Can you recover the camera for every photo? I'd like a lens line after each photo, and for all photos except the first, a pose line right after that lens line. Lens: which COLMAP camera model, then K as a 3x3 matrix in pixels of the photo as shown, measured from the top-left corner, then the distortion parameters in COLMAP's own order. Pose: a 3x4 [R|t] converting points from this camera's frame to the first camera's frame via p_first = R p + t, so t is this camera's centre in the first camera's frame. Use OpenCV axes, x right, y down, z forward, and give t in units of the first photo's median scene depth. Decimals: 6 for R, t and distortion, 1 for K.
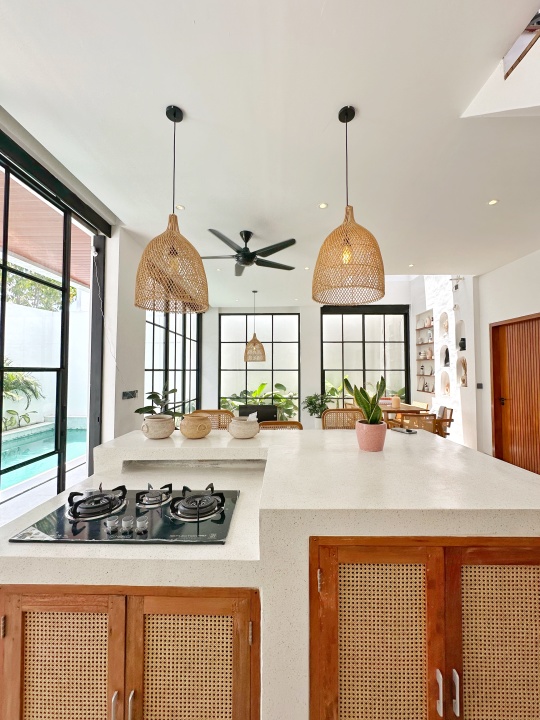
lens RADIAL K [[288.5, 0, 270.9], [0, 288.5, 359.7], [0, 0, 1]] dist [-0.001935, 0.000093]
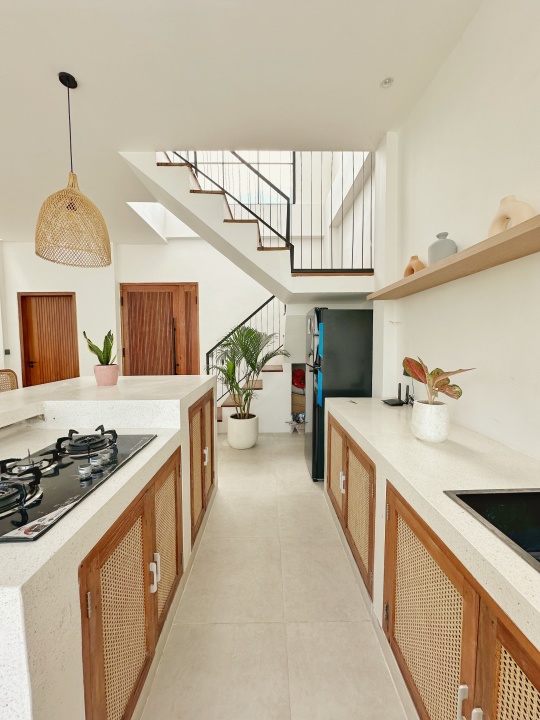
lens RADIAL K [[288.5, 0, 270.9], [0, 288.5, 359.7], [0, 0, 1]] dist [-0.001935, 0.000093]
pose [[-0.028254, -0.064671, 0.997507, -0.352138], [-0.028139, 0.997561, 0.063877, 0.028847], [-0.999205, -0.026264, -0.030005, 0.100565]]
